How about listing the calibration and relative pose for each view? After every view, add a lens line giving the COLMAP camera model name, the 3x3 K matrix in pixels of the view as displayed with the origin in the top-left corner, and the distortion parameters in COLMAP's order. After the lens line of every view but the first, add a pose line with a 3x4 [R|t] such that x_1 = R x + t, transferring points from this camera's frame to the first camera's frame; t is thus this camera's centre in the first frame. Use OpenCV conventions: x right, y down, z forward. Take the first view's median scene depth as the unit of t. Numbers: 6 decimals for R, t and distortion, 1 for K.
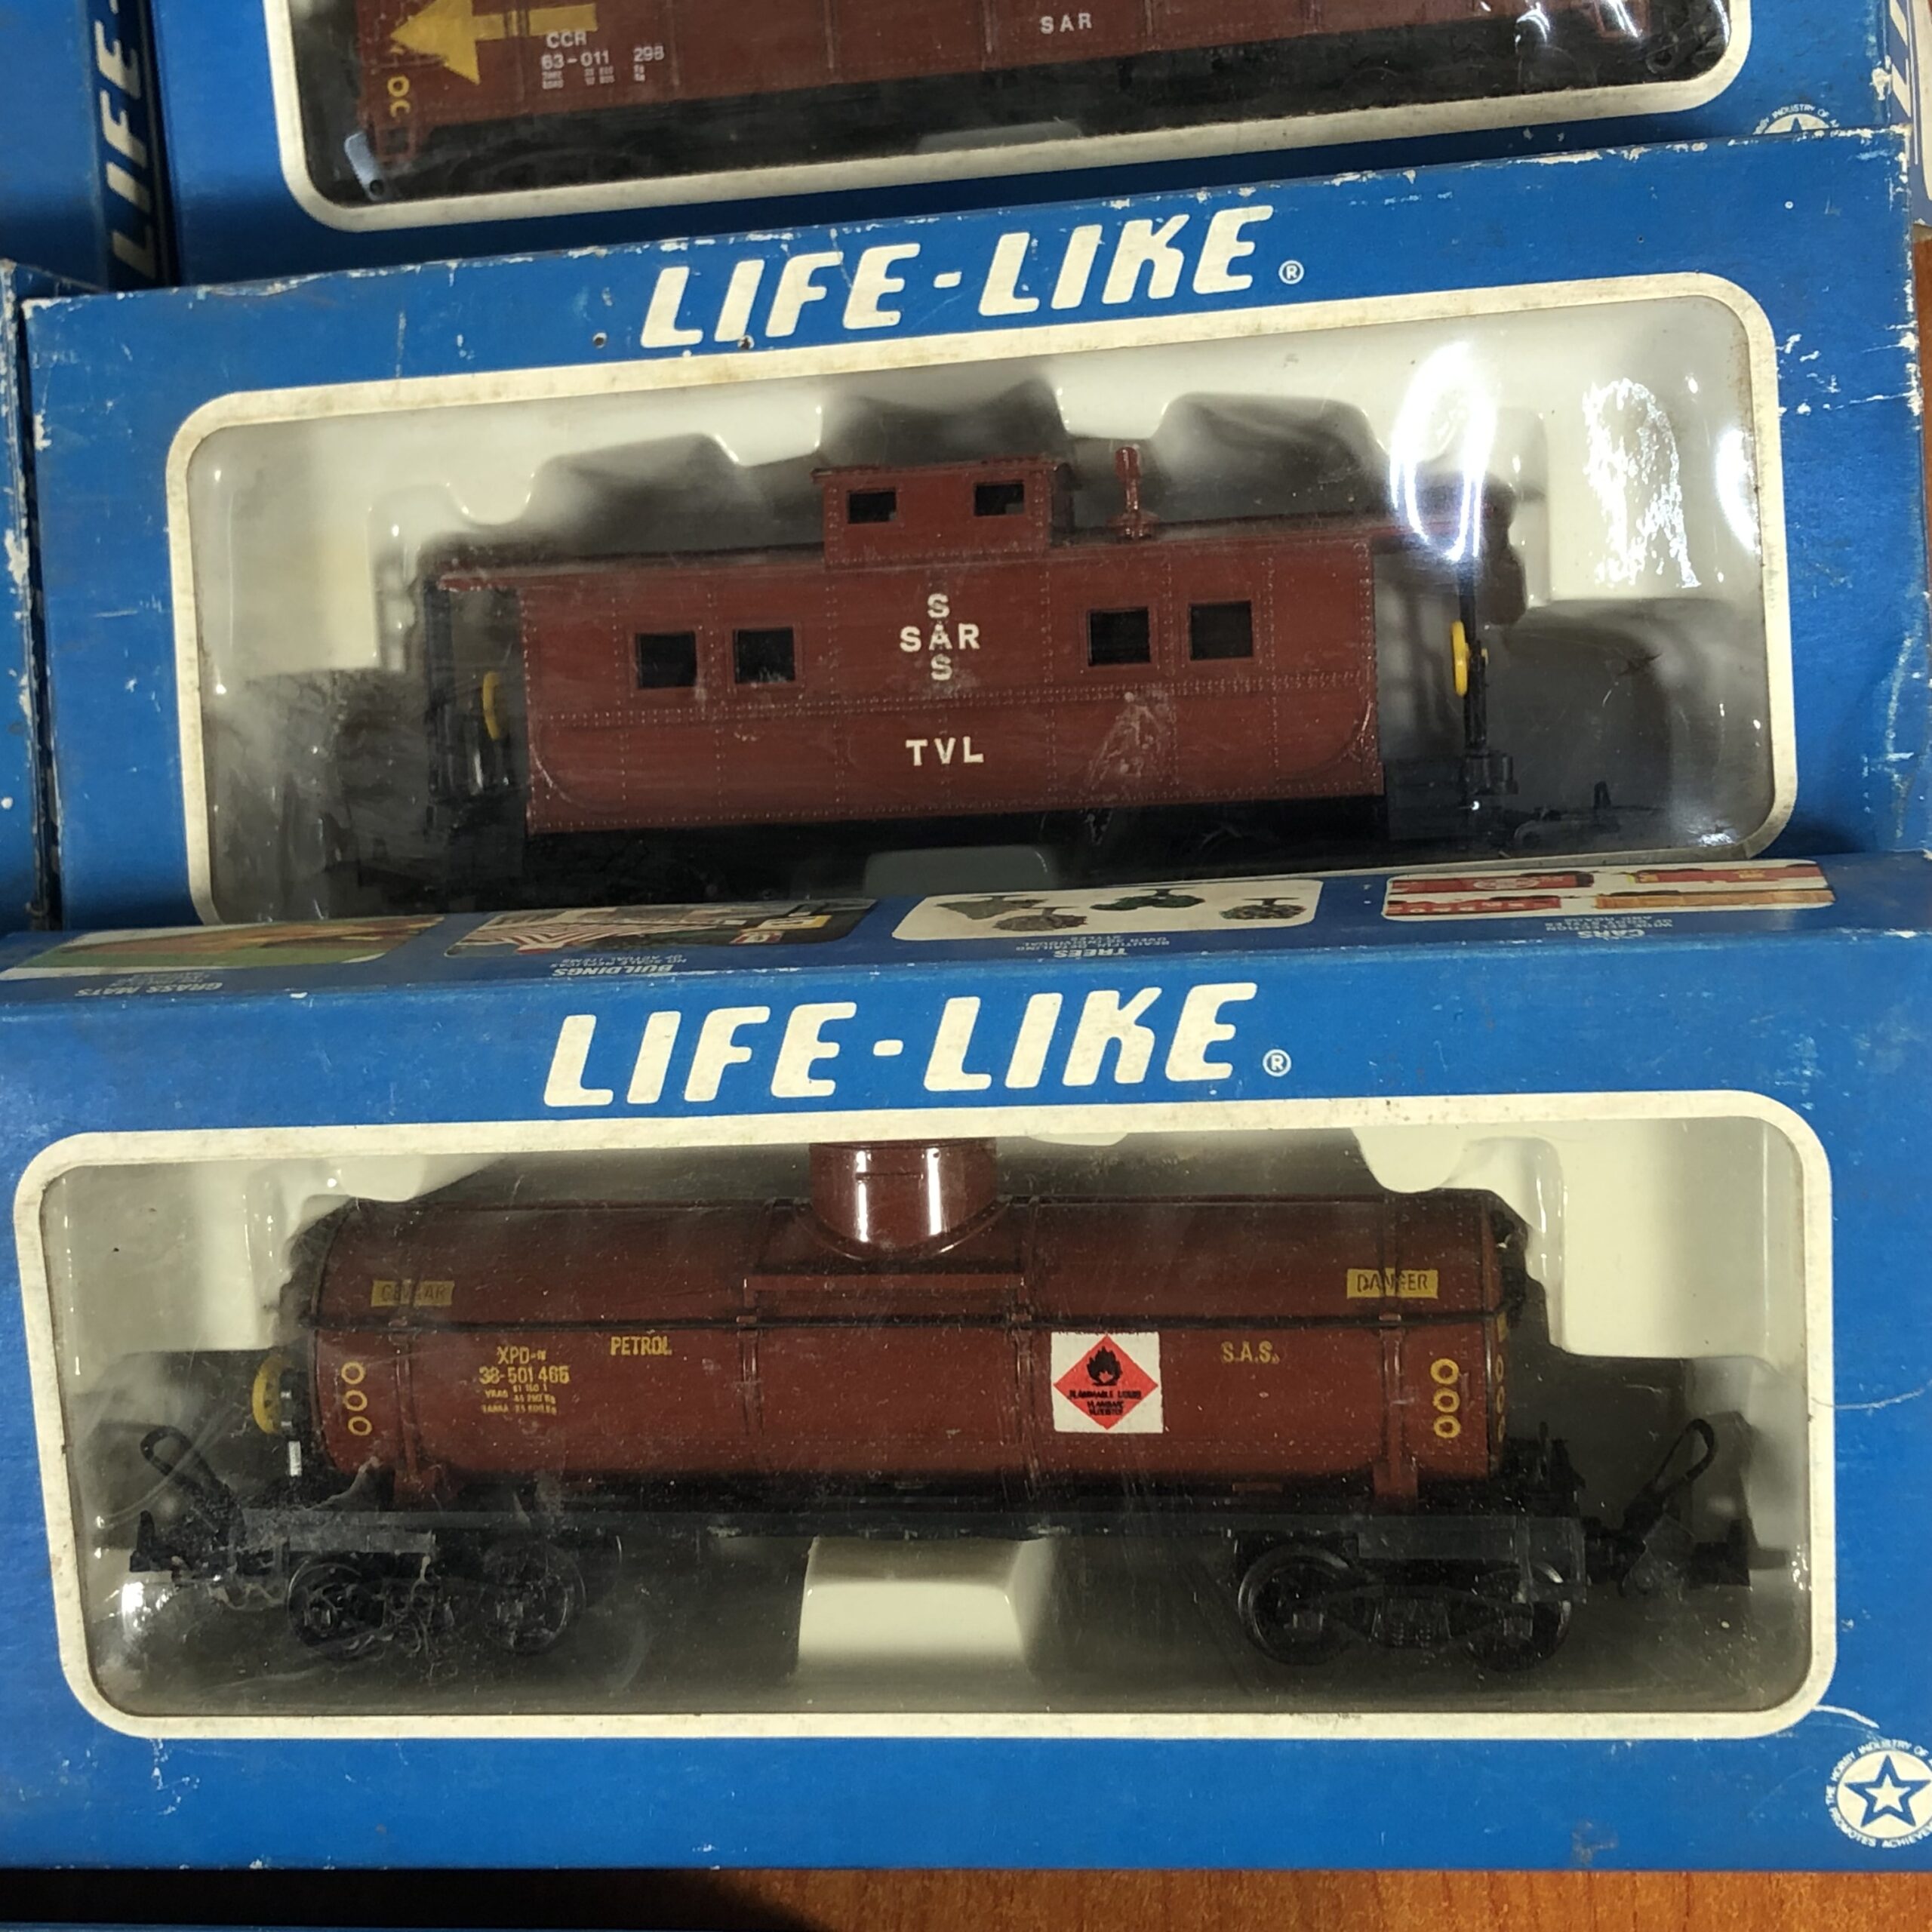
lens RADIAL K [[3150.4, 0, 948.1], [0, 3150.4, 986.1], [0, 0, 1]] dist [0.109588, 0.000000]
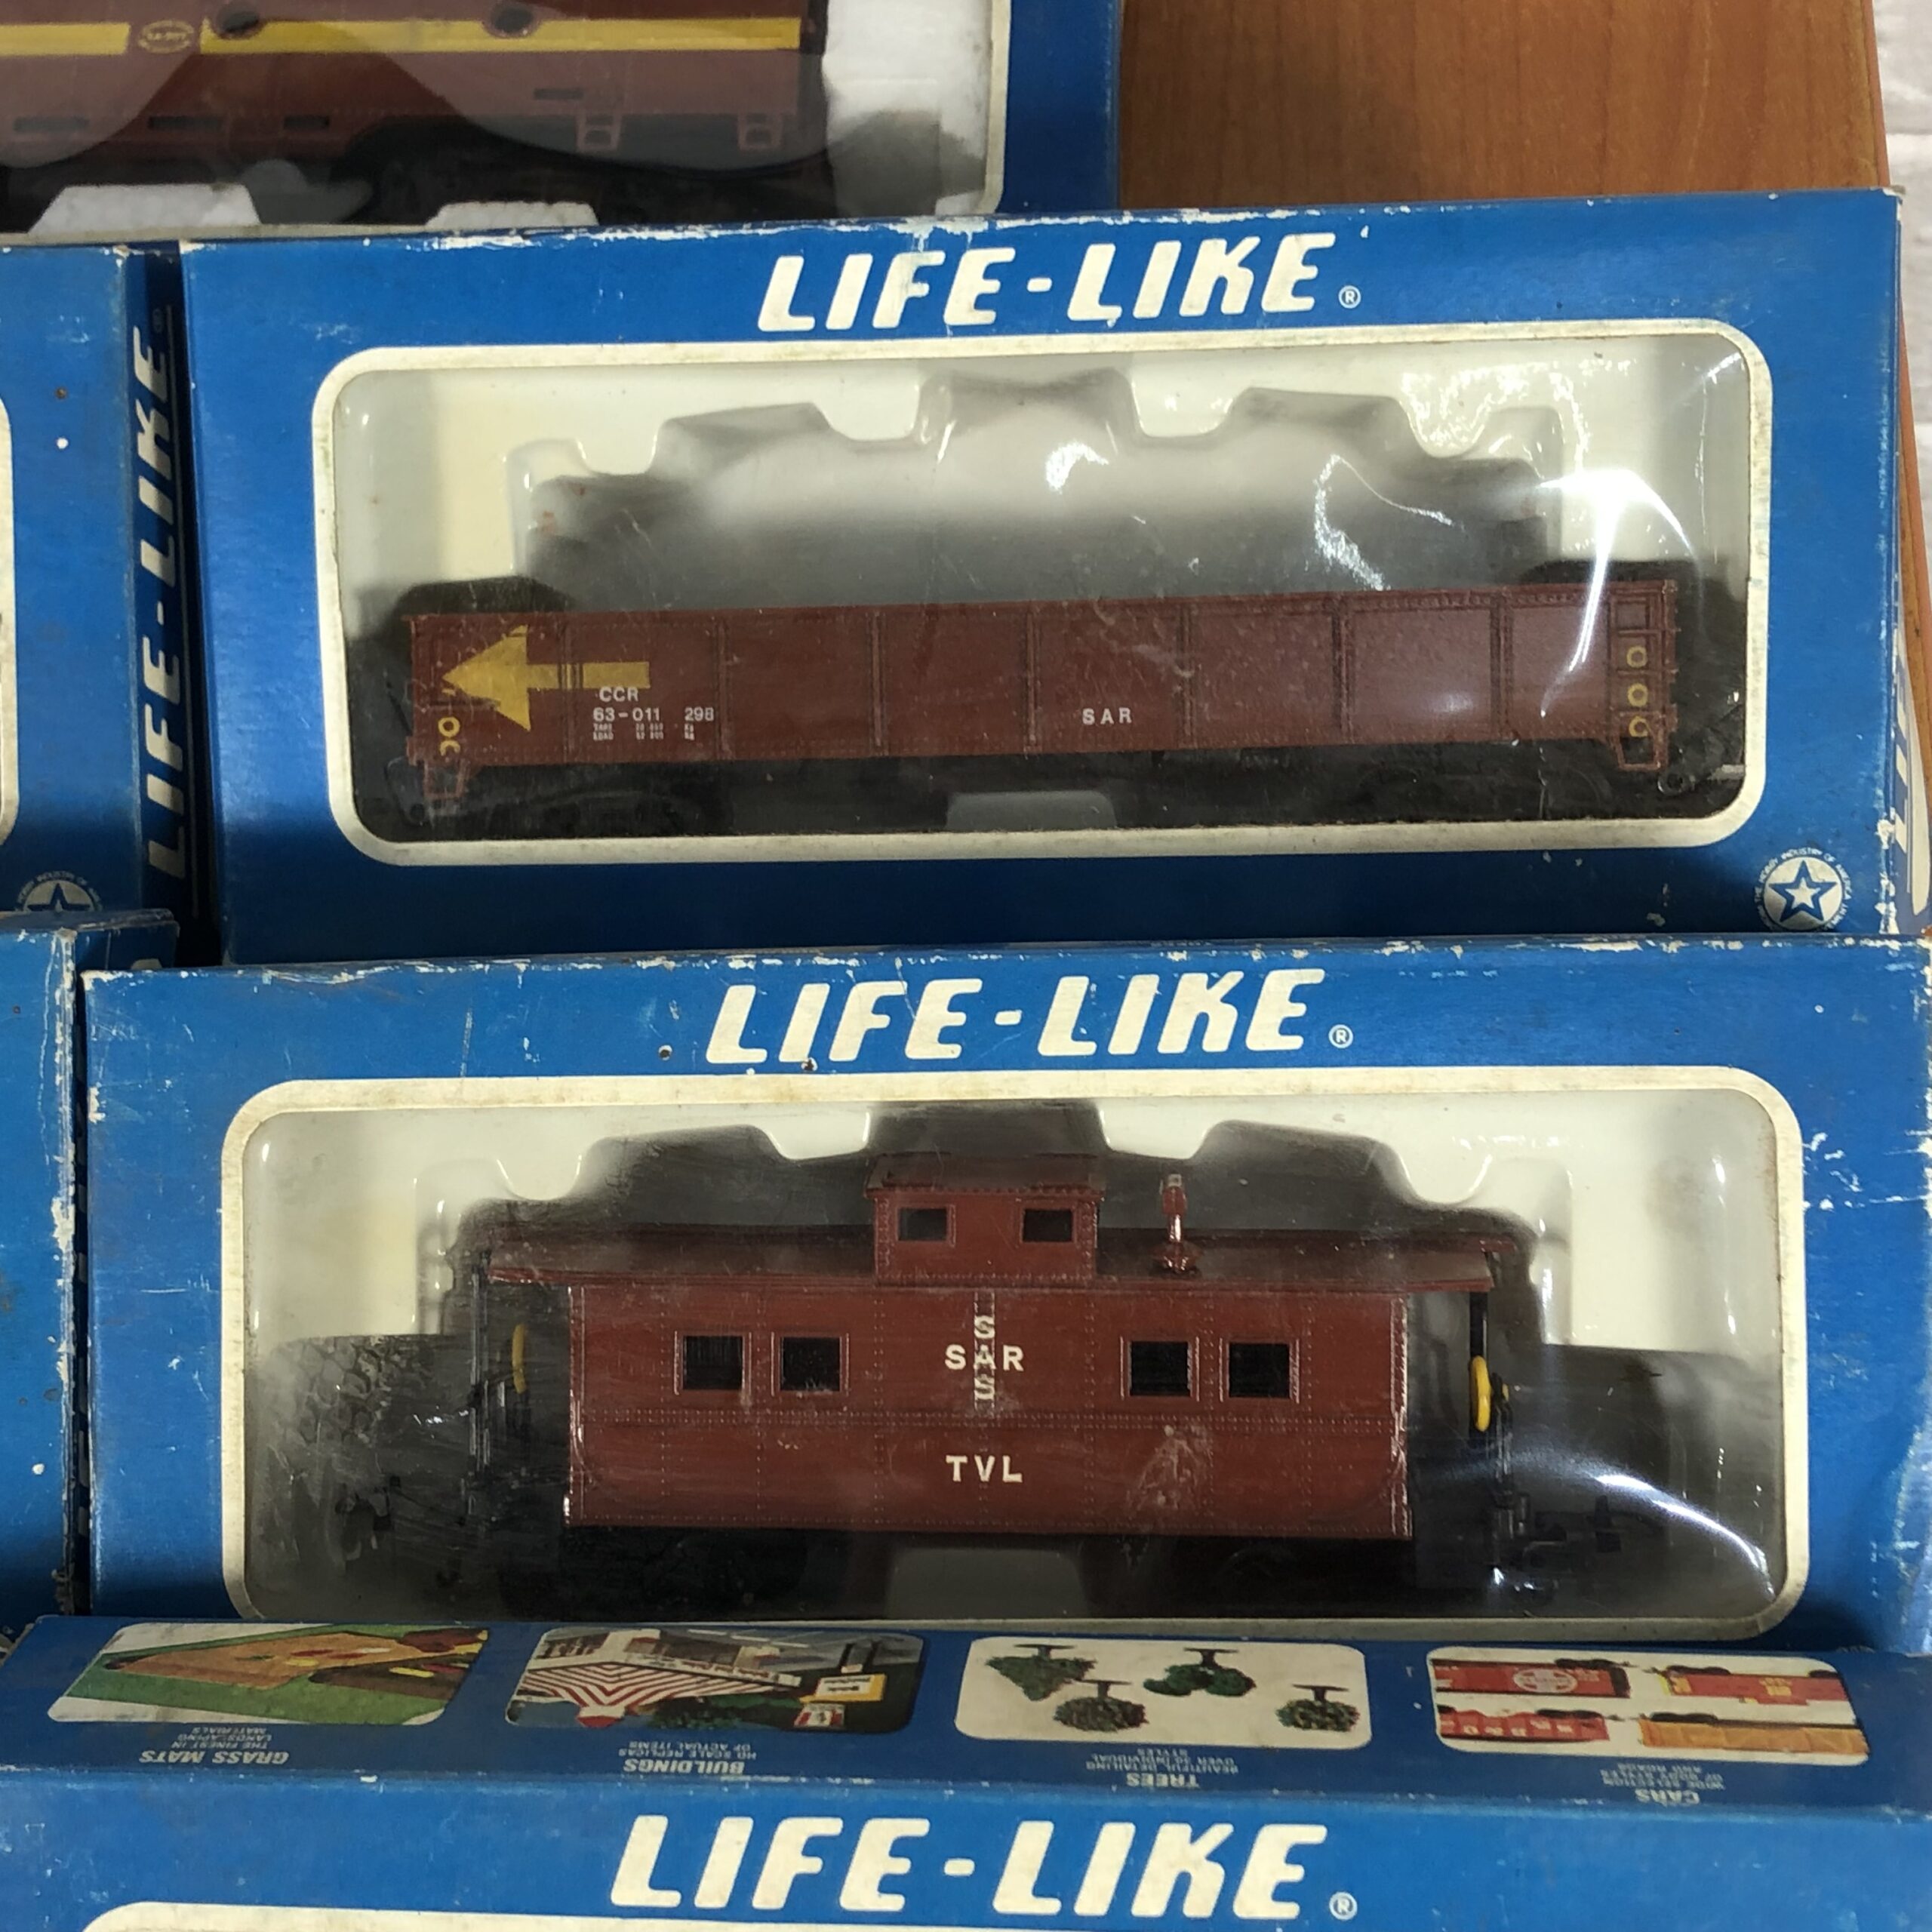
lens RADIAL K [[3150.4, 0, 930.8], [0, 3150.4, 972.3], [0, 0, 1]] dist [0.109588, 0.000000]
pose [[0.996236, 0.044061, 0.074648, -0.101845], [-0.043110, 0.998968, -0.014302, -0.219939], [-0.075202, 0.011030, 0.997107, -0.021921]]
